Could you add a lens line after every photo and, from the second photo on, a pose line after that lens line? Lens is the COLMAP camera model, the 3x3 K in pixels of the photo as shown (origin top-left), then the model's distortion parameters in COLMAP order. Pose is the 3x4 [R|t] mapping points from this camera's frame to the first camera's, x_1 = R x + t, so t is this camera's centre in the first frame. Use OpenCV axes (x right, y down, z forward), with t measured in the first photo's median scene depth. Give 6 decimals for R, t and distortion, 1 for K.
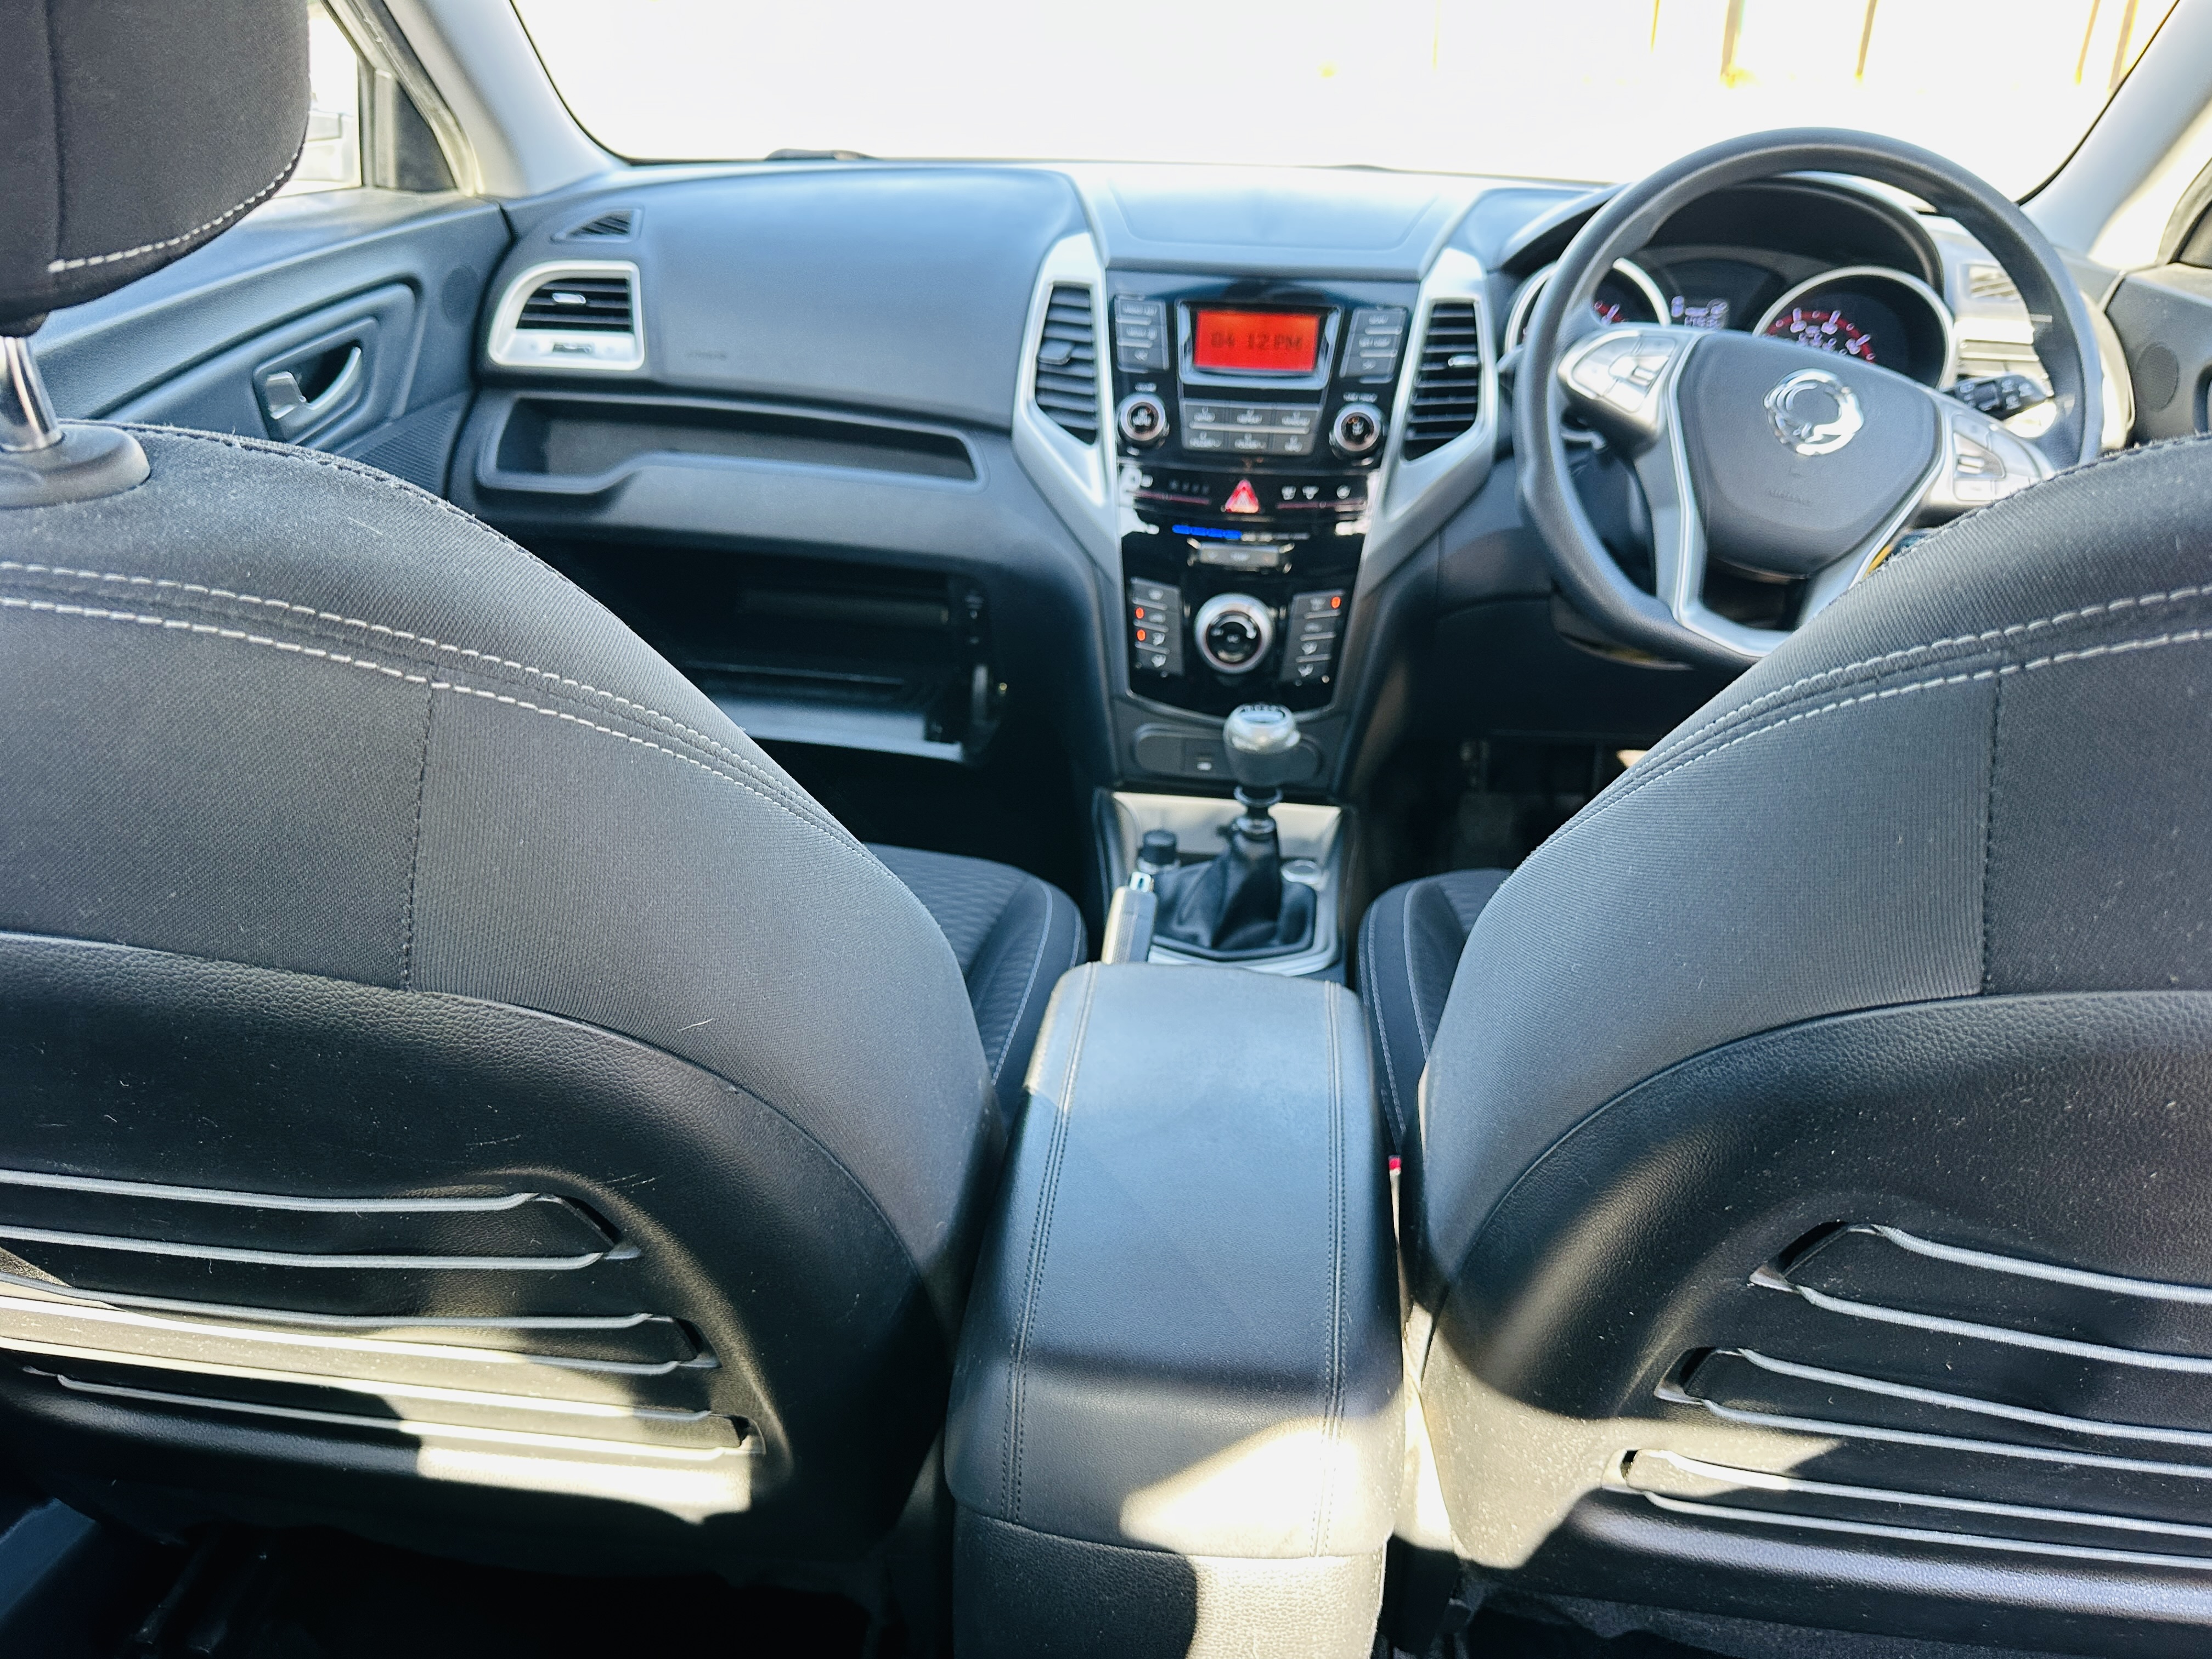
lens RADIAL K [[1589.1, 0, 1097.3], [0, 1589.1, 827.3], [0, 0, 1]] dist [0.026697, -0.034321]
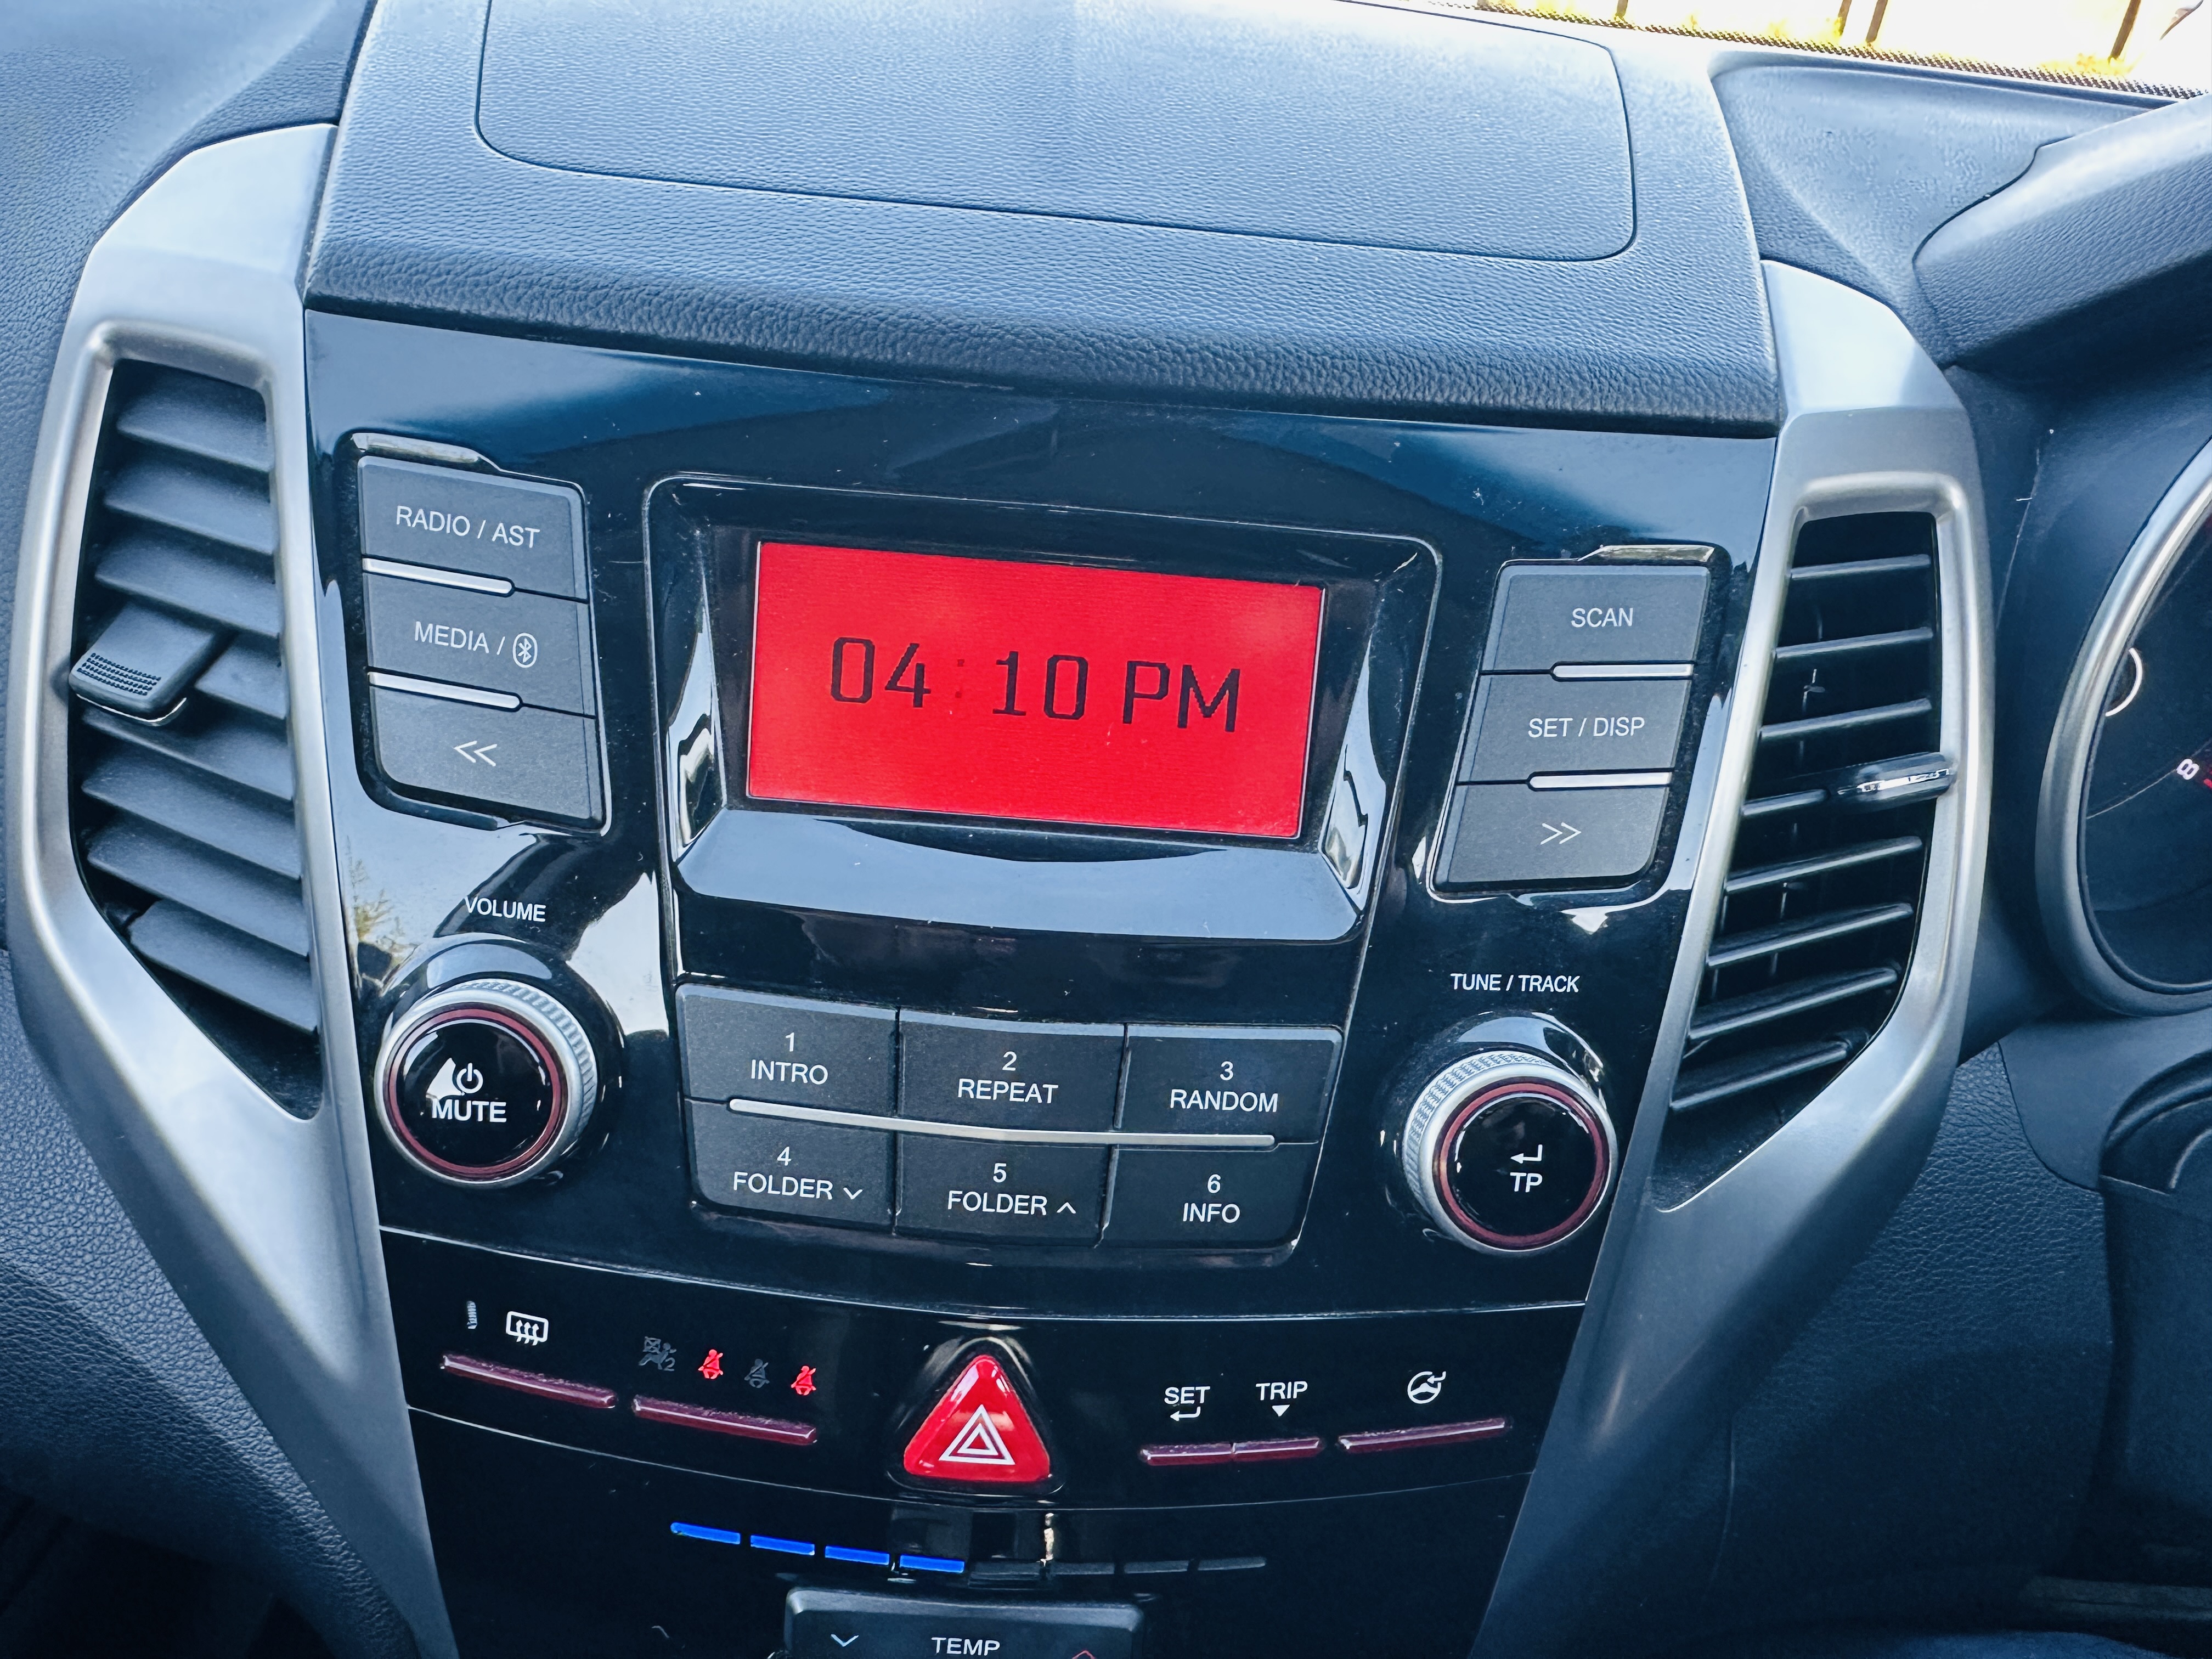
lens RADIAL K [[1589.1, 0, 1114.8], [0, 1589.1, 837.2], [0, 0, 1]] dist [0.026697, -0.034321]
pose [[0.989034, -0.008995, 0.147416, 0.078427], [-0.003081, 0.996670, 0.081482, -0.303316], [-0.147658, -0.081042, 0.985713, 0.786446]]
